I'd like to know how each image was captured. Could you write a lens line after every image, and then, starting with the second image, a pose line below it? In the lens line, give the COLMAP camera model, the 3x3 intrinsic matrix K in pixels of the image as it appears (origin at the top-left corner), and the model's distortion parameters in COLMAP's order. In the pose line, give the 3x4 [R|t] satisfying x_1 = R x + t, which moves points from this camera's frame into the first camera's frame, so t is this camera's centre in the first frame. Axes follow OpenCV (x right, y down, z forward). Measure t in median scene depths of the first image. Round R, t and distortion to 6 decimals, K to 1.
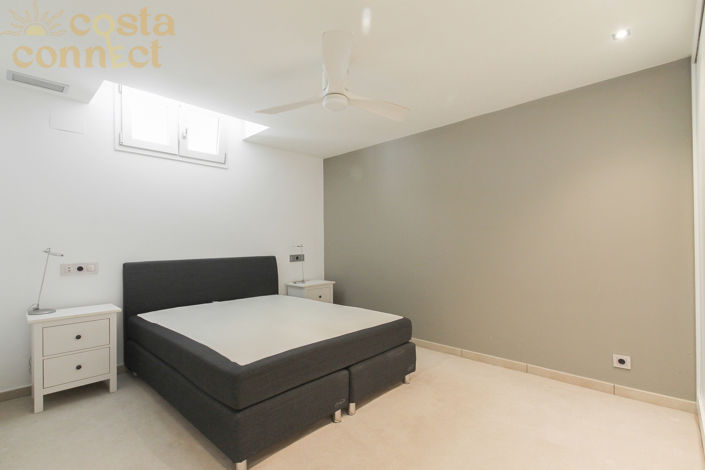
lens RADIAL K [[341.6, 0, 352.1], [0, 341.6, 236.3], [0, 0, 1]] dist [-0.005748, -0.001016]
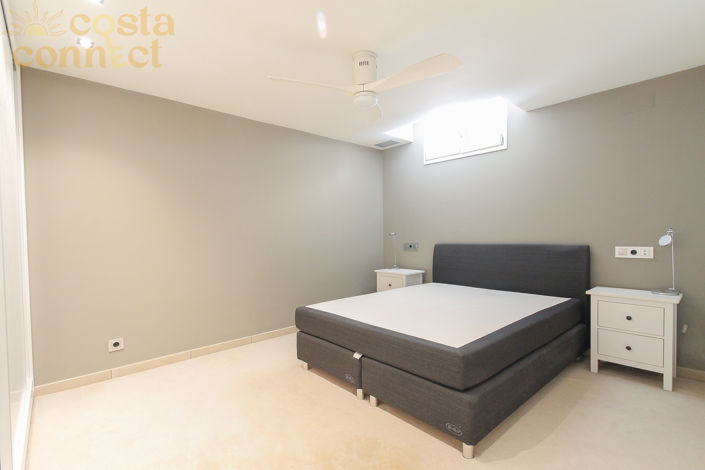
lens RADIAL K [[341.6, 0, 352.2], [0, 341.6, 238.3], [0, 0, 1]] dist [-0.005748, -0.001016]
pose [[-0.071032, 0.030382, -0.997011, 0.776306], [0.039671, 0.998831, 0.027611, 0.002354], [0.996685, -0.037591, -0.072154, 0.821422]]
